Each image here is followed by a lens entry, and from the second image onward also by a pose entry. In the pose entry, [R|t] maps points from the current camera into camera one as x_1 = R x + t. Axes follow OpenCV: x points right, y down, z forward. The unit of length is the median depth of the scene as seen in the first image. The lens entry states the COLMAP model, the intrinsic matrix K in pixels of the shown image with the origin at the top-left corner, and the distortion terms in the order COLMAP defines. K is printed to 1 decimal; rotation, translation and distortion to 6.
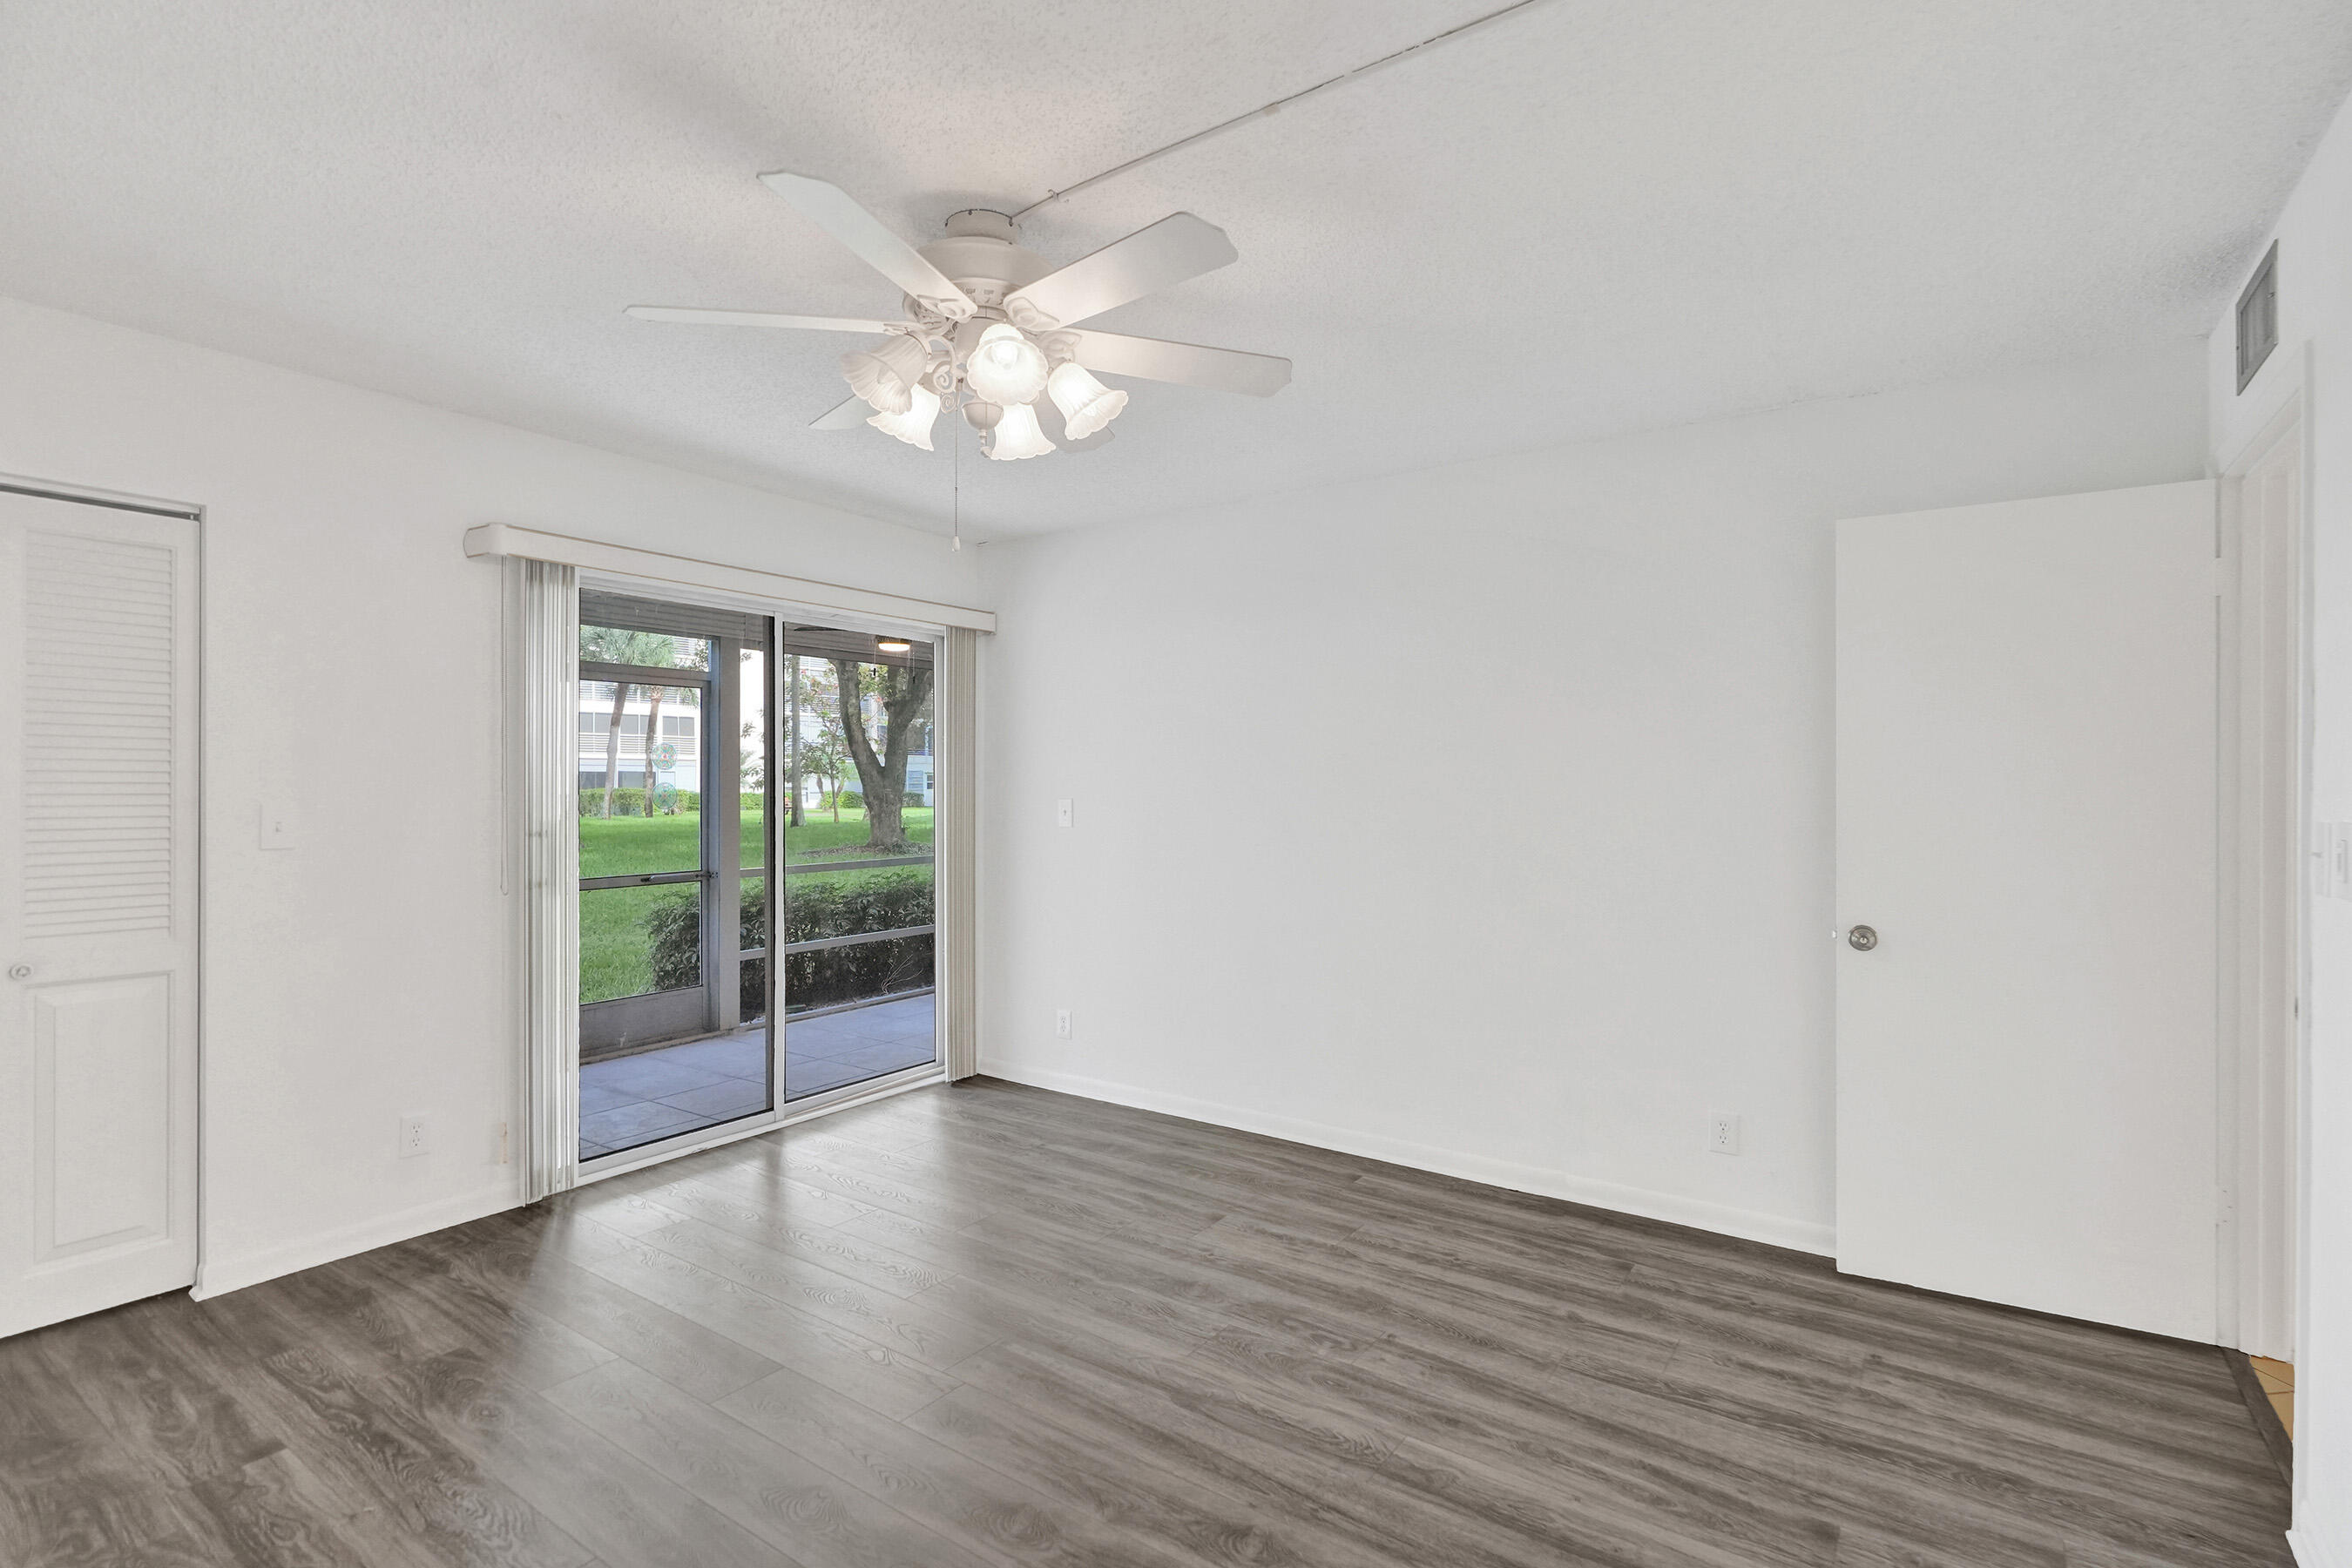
lens RADIAL K [[1109.6, 0, 1202.4], [0, 1109.6, 739.7], [0, 0, 1]] dist [0.002727, 0.000898]
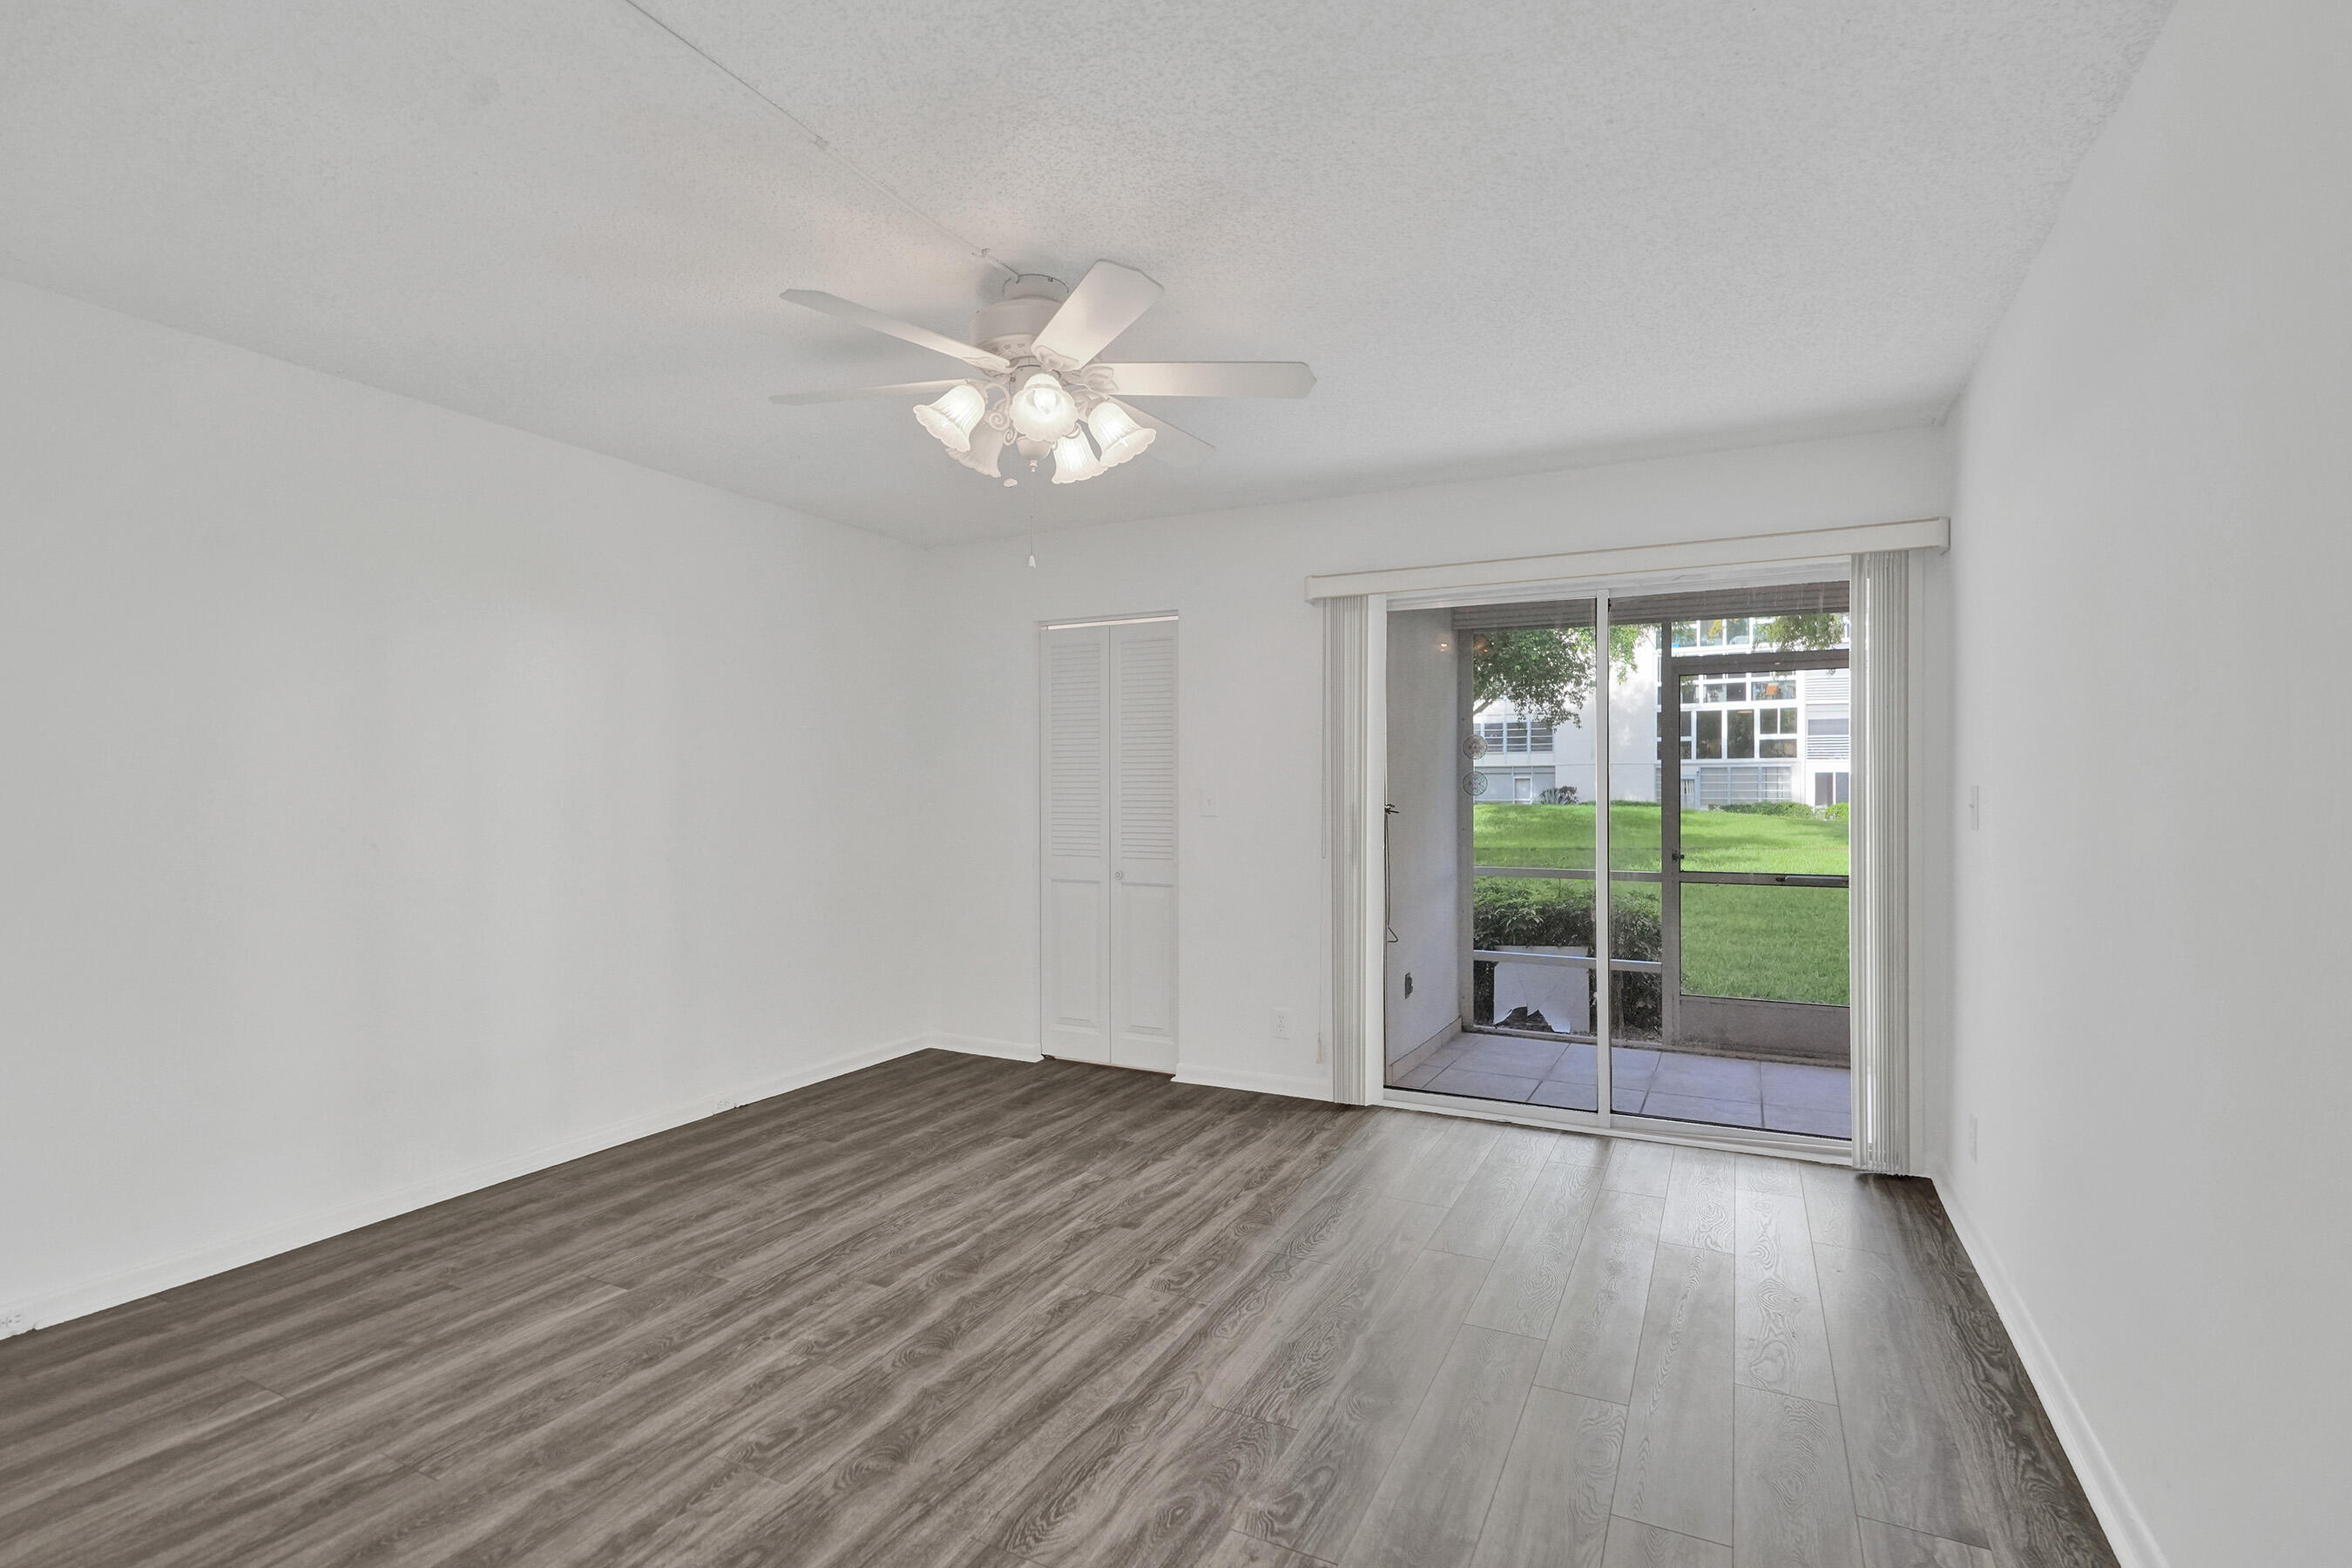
lens RADIAL K [[1095.8, 0, 1163.3], [0, 1095.8, 792.6], [0, 0, 1]] dist [-0.001843, 0.000291]
pose [[0.116443, -0.006215, -0.993178, 0.849130], [0.050821, 0.998708, -0.000291, 0.061084], [0.991896, -0.050440, 0.116608, 0.875341]]
